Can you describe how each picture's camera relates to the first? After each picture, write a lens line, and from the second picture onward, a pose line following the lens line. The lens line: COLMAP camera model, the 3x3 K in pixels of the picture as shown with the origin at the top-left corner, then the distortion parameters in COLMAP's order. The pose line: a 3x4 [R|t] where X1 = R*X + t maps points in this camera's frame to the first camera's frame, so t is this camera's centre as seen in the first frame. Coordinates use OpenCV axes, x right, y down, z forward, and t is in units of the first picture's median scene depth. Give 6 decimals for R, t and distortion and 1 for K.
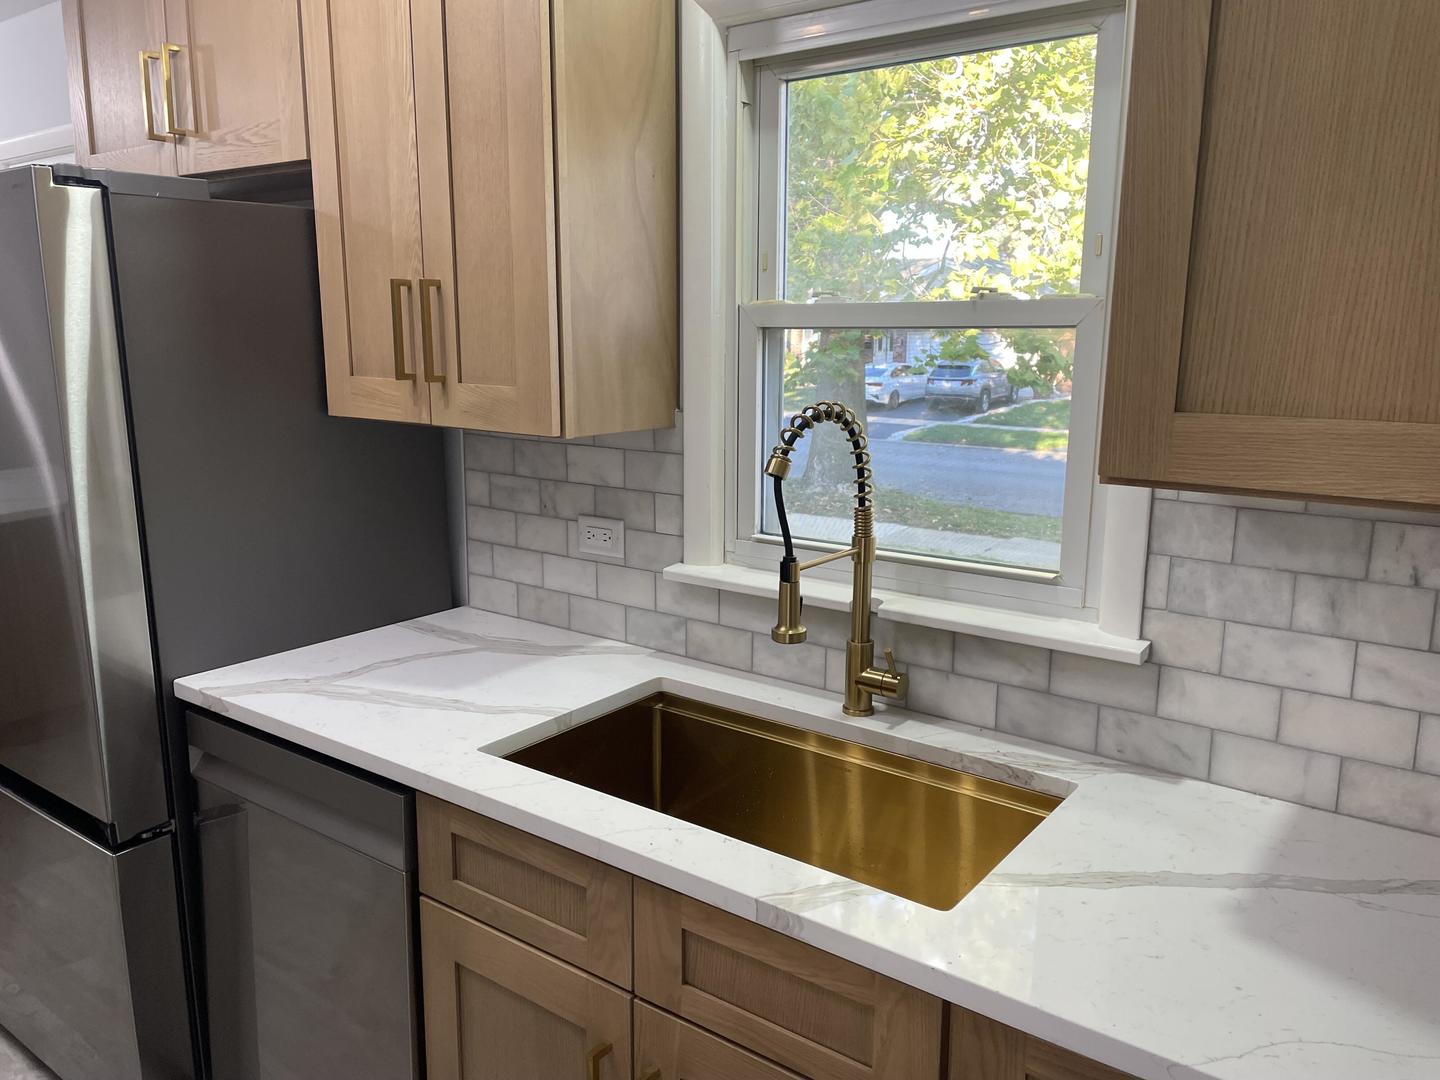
lens RADIAL K [[1096.4, 0, 721.2], [0, 1096.4, 532.0], [0, 0, 1]] dist [0.061596, -0.071233]
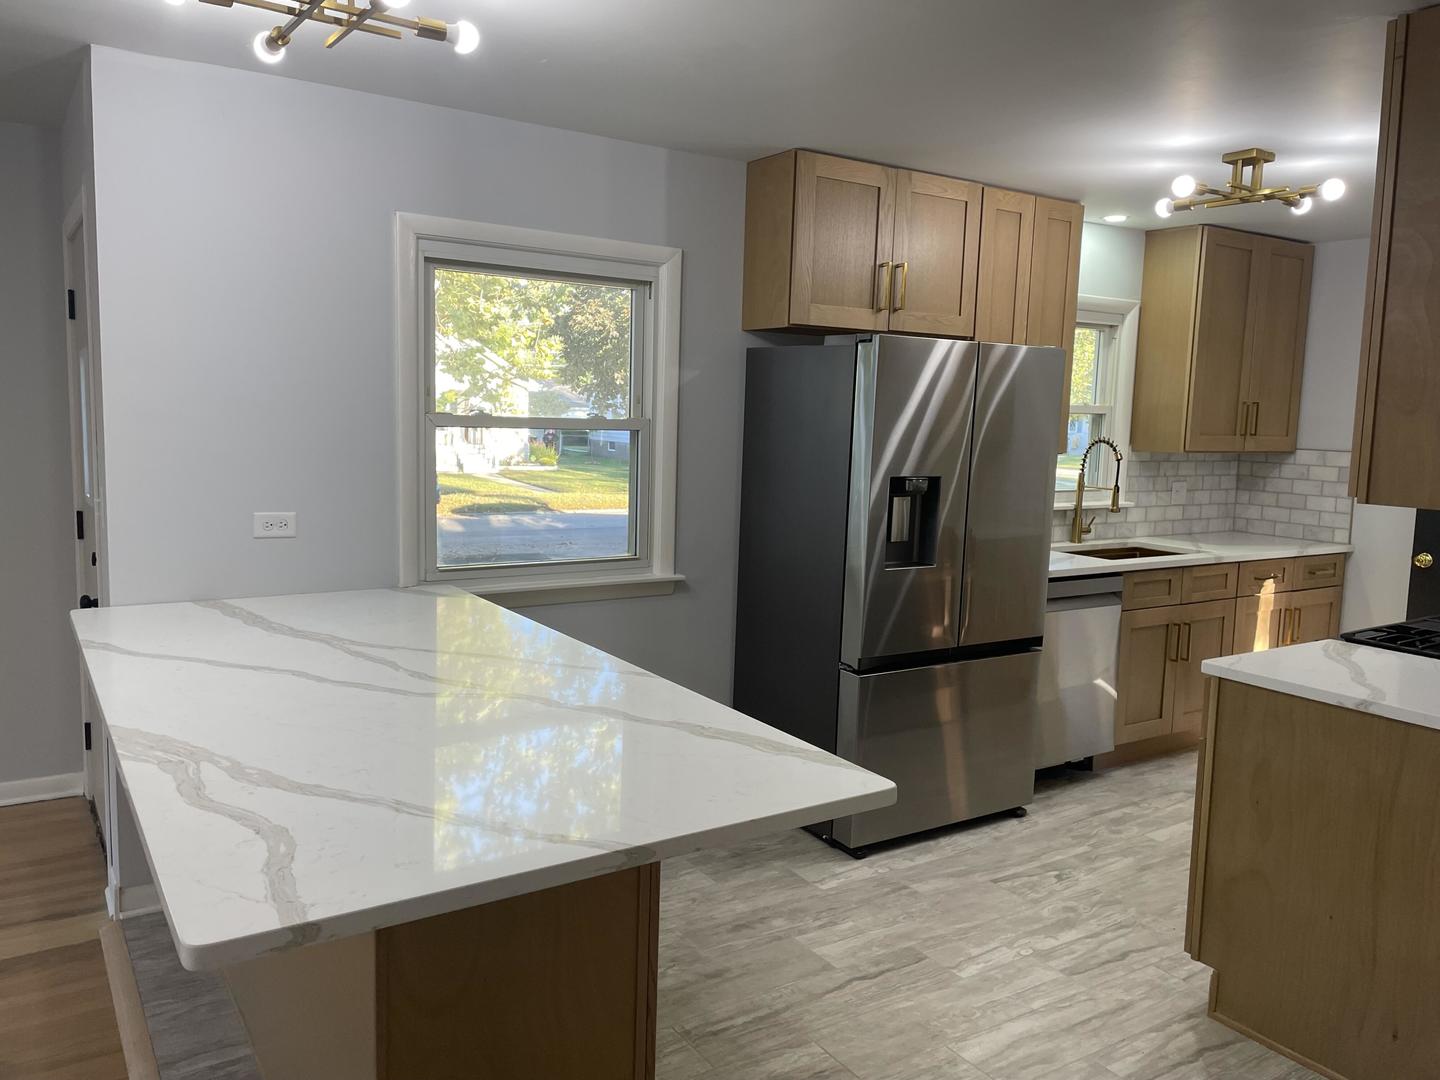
lens RADIAL K [[1096.4, 0, 719.6], [0, 1096.4, 530.2], [0, 0, 1]] dist [0.061596, -0.071233]
pose [[0.333282, -0.102900, 0.937195, -3.645355], [0.148759, 0.987315, 0.055502, -0.217715], [-0.931018, 0.120918, 0.344362, 1.068131]]
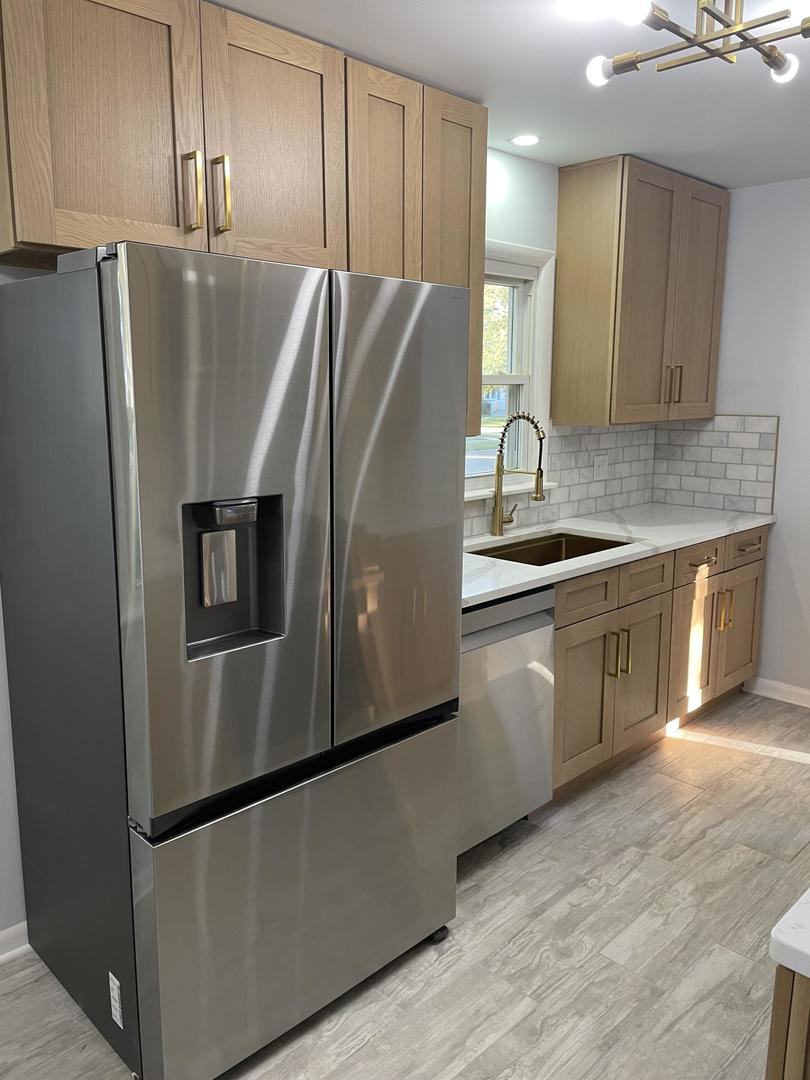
lens RADIAL K [[822.3, 0, 398.9], [0, 822.3, 531.0], [0, 0, 1]] dist [0.061596, -0.071233]
pose [[0.143262, -0.176985, 0.973731, -2.169230], [0.186281, 0.971117, 0.149103, -0.214013], [-0.971996, 0.160027, 0.172093, 1.098309]]
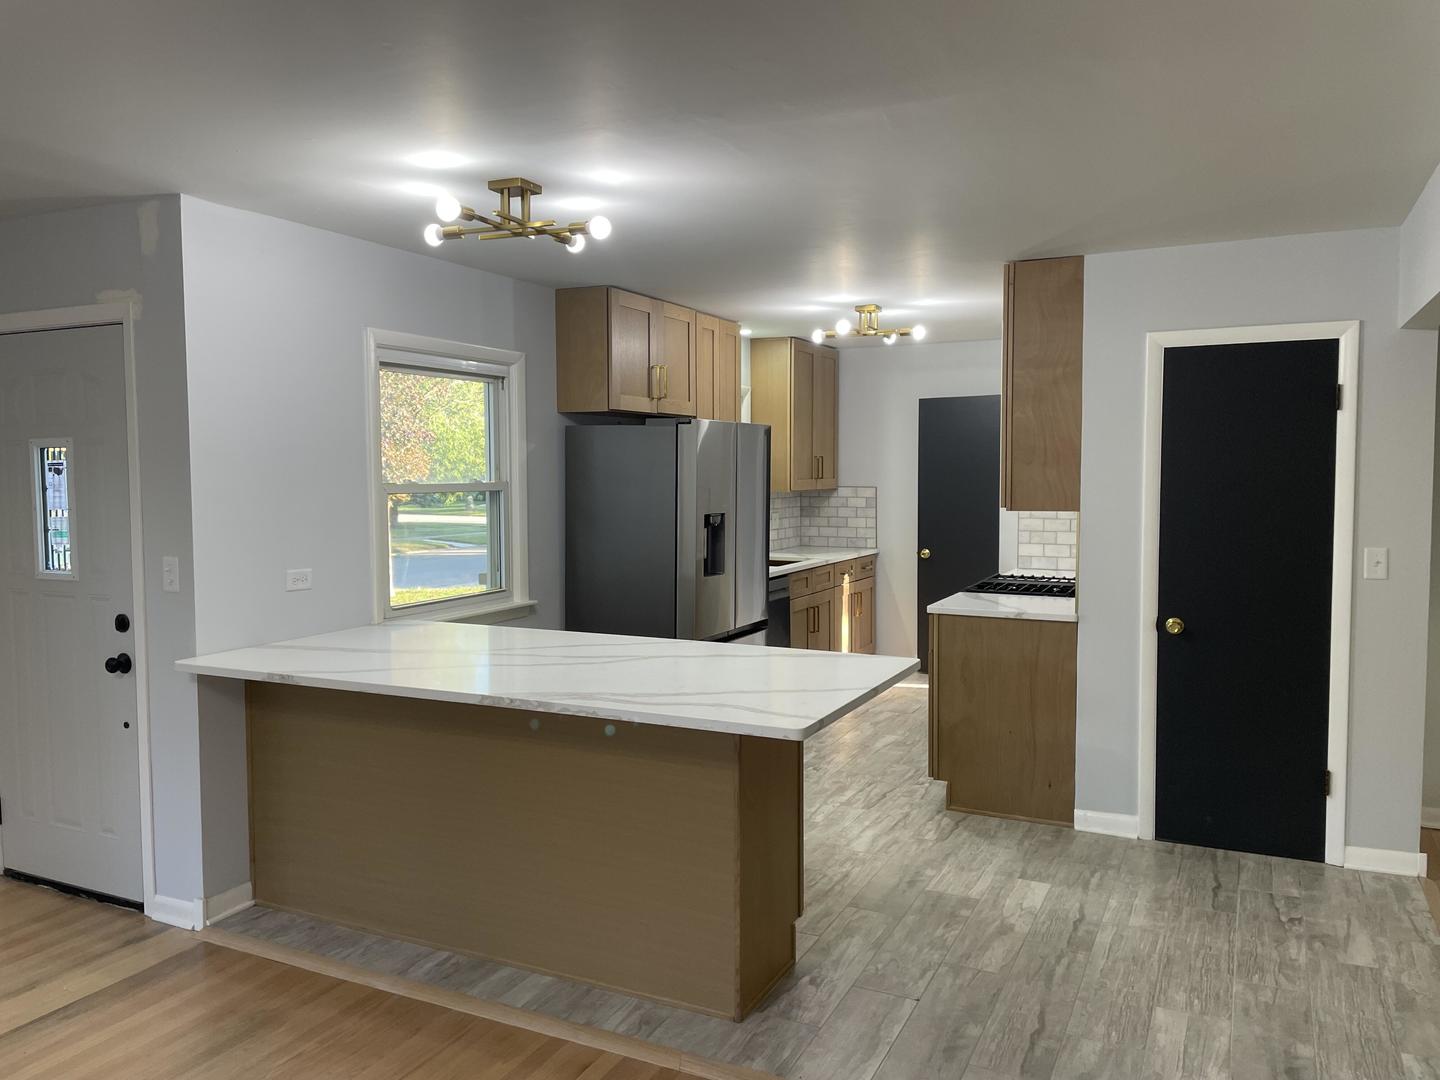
lens RADIAL K [[1096.4, 0, 713.1], [0, 1096.4, 536.6], [0, 0, 1]] dist [0.061596, -0.071233]
pose [[-0.194477, -0.068458, 0.978515, -4.752713], [0.184318, 0.977242, 0.105001, -0.448507], [-0.963434, 0.200778, -0.177433, 2.189221]]
